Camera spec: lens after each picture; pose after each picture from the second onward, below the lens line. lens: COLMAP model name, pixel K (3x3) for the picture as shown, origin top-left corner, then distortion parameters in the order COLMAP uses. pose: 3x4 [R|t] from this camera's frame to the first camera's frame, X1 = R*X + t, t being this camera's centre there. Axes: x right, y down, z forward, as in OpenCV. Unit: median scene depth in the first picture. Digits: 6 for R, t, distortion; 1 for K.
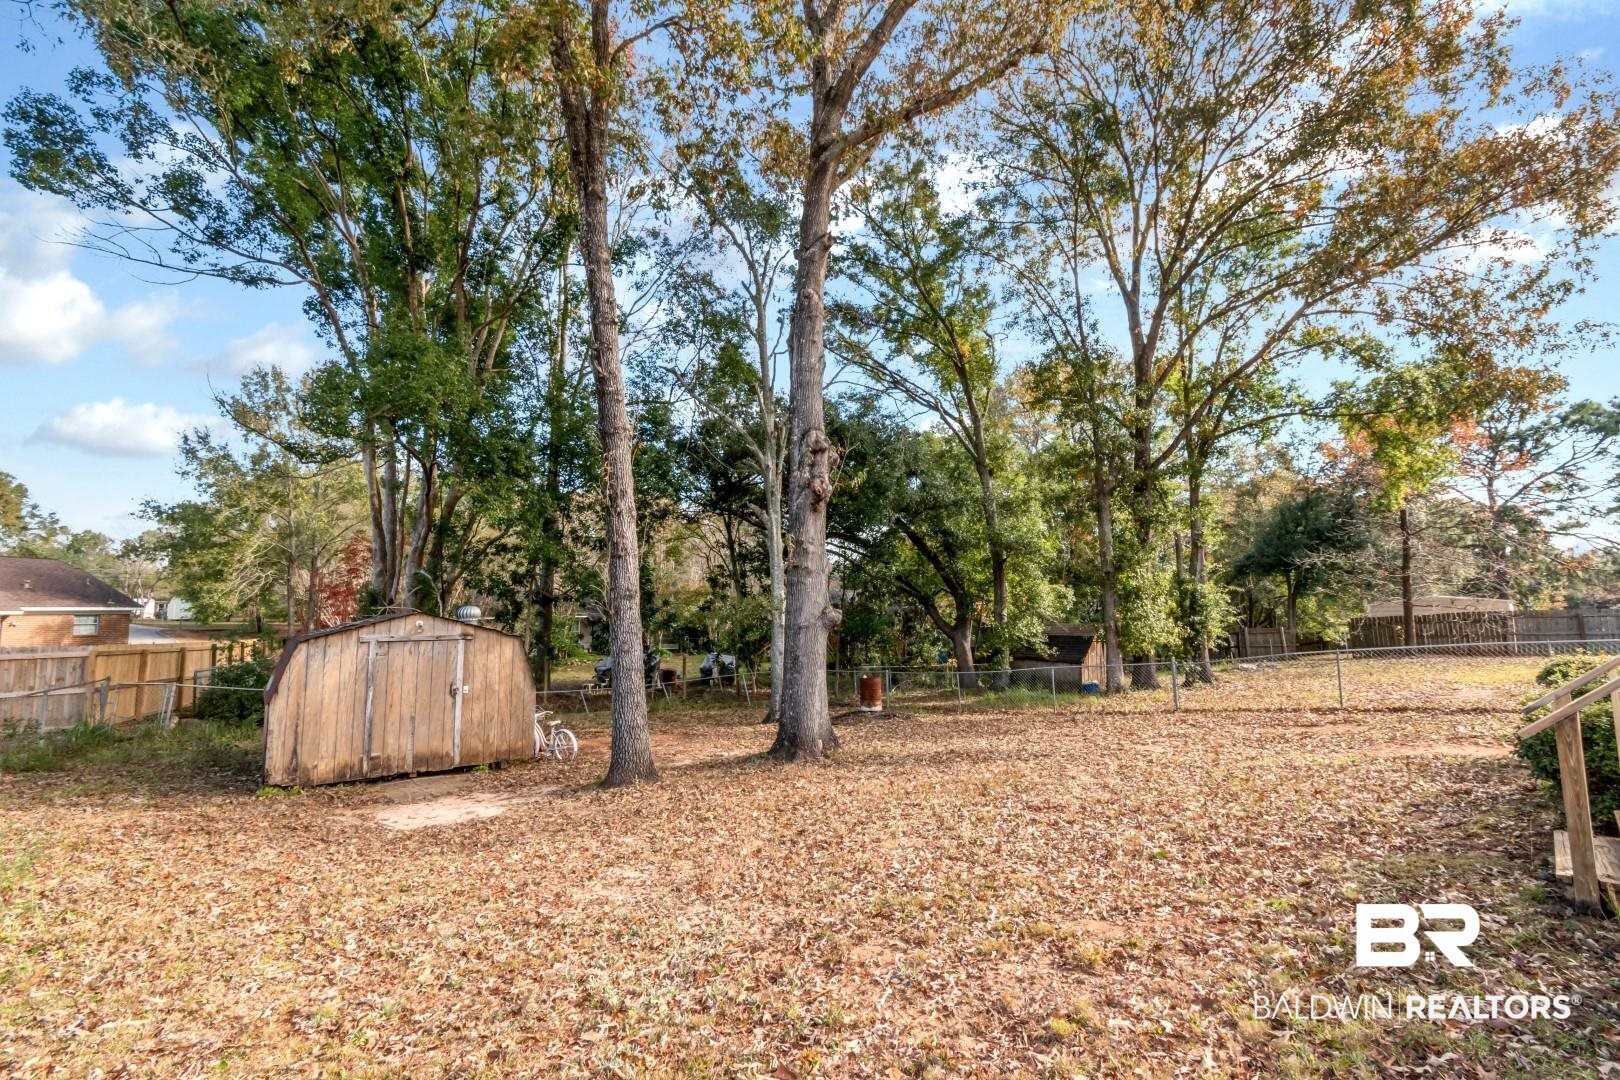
lens RADIAL K [[746.8, 0, 821.2], [0, 746.8, 546.0], [0, 0, 1]] dist [0.006216, -0.001607]
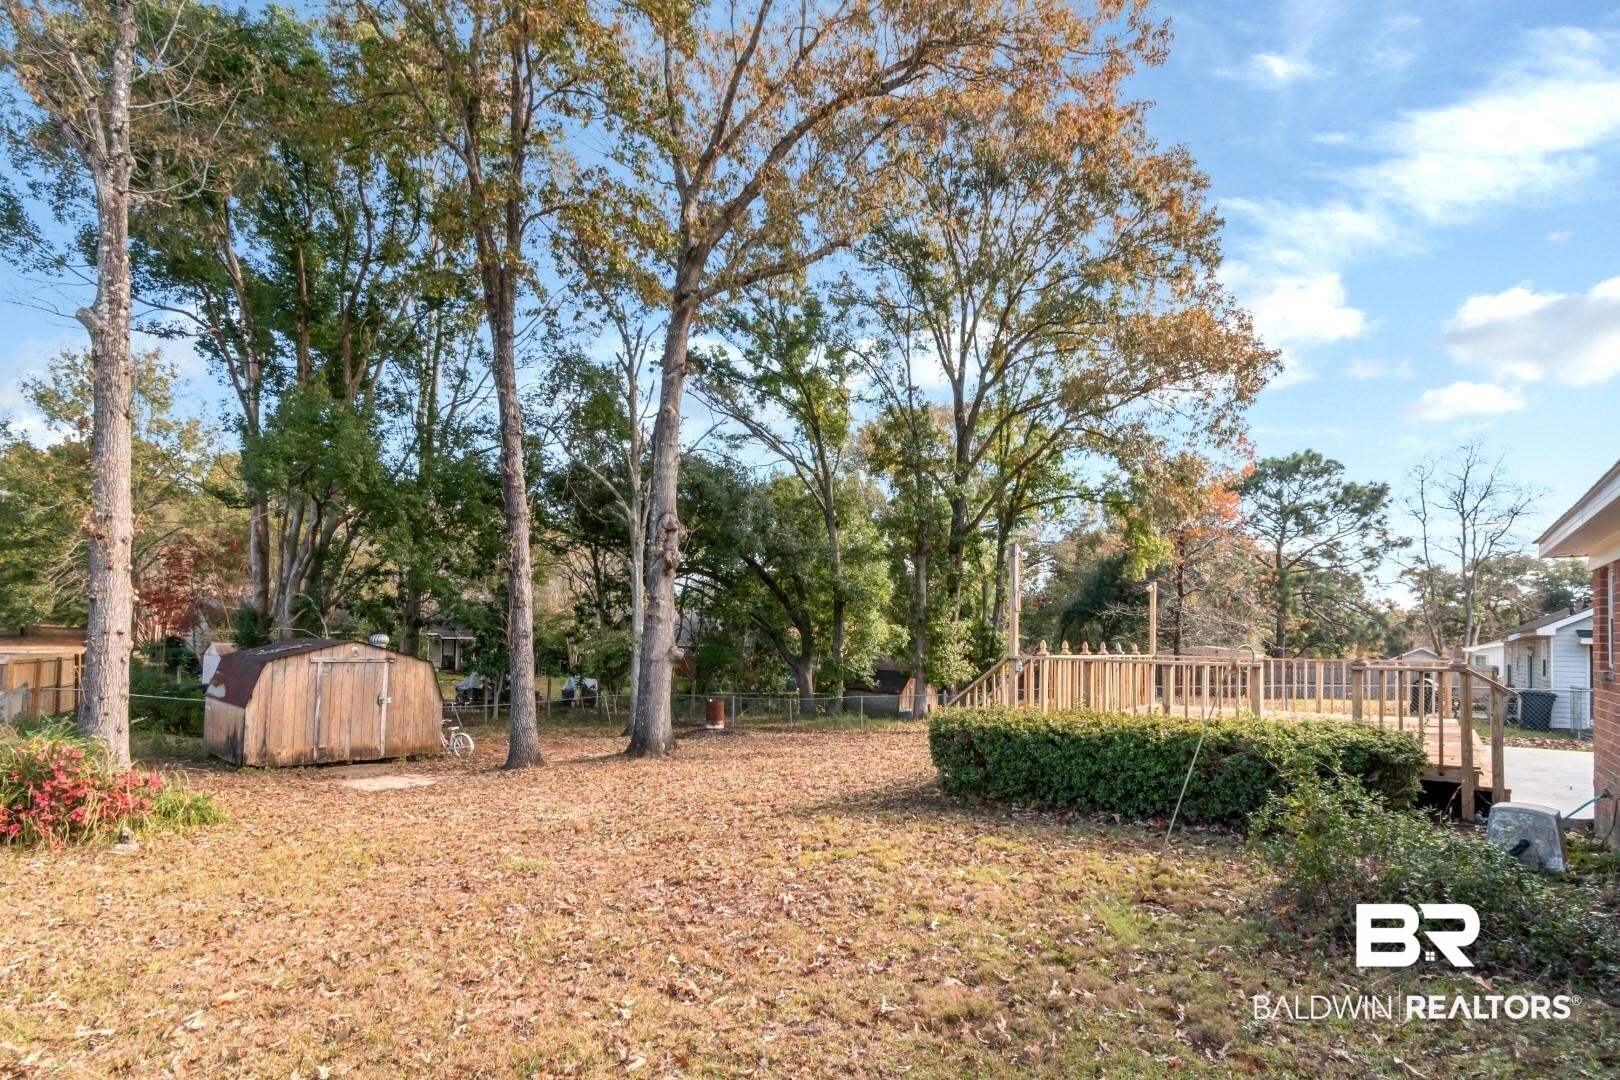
lens RADIAL K [[821.3, 0, 828.5], [0, 821.3, 617.3], [0, 0, 1]] dist [-0.001224, 0.001918]
pose [[0.985872, 0.041391, 0.162308, 0.024574], [-0.052137, 0.996681, 0.062517, -0.045737], [-0.159182, -0.070096, 0.984758, -0.290789]]
